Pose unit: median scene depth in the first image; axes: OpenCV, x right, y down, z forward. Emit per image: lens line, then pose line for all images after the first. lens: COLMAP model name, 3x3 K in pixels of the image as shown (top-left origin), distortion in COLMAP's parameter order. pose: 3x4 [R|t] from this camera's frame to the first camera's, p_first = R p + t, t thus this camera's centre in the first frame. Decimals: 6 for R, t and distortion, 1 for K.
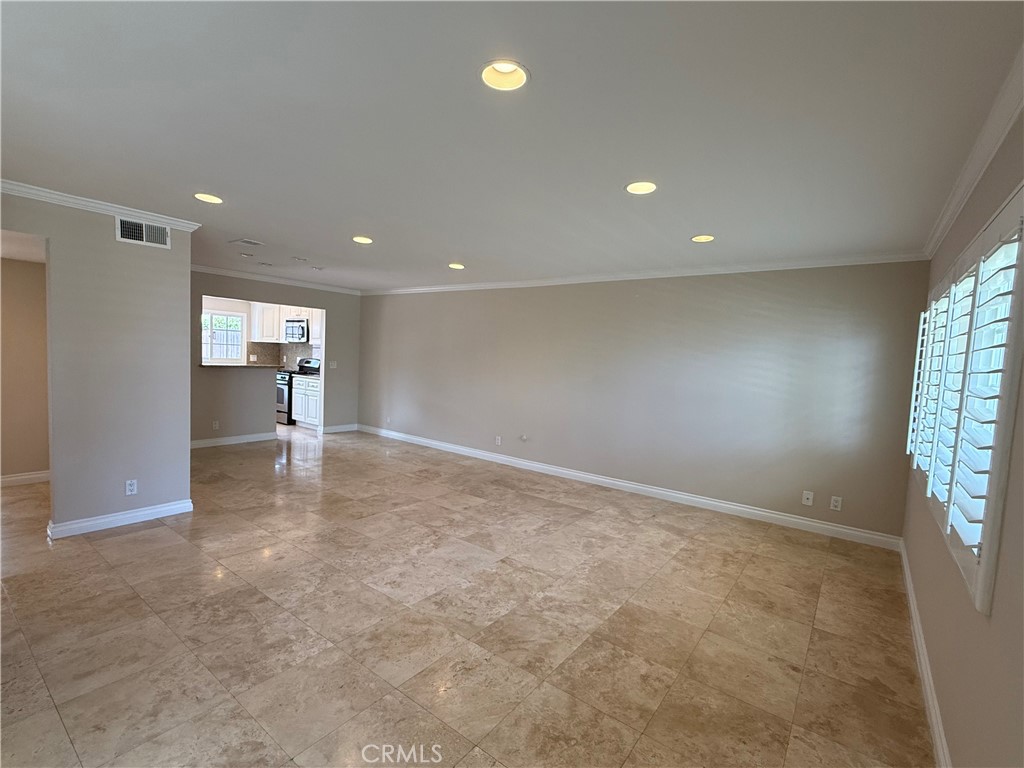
lens RADIAL K [[481.3, 0, 517.3], [0, 481.3, 382.5], [0, 0, 1]] dist [-0.000076, -0.000347]
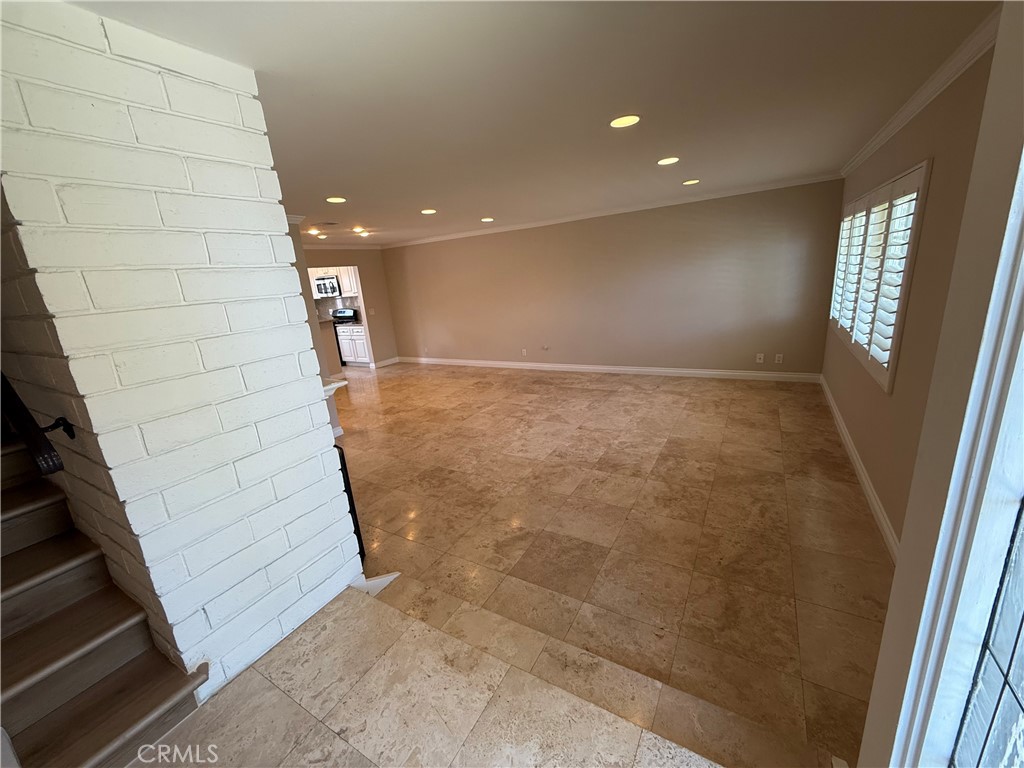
lens RADIAL K [[428.8, 0, 505.4], [0, 428.8, 387.4], [0, 0, 1]] dist [-0.000249, 0.001080]
pose [[0.985129, -0.156041, 0.071922, -0.299142], [0.138081, 0.968105, 0.209063, -0.060000], [-0.102250, -0.196022, 0.975254, -0.237821]]
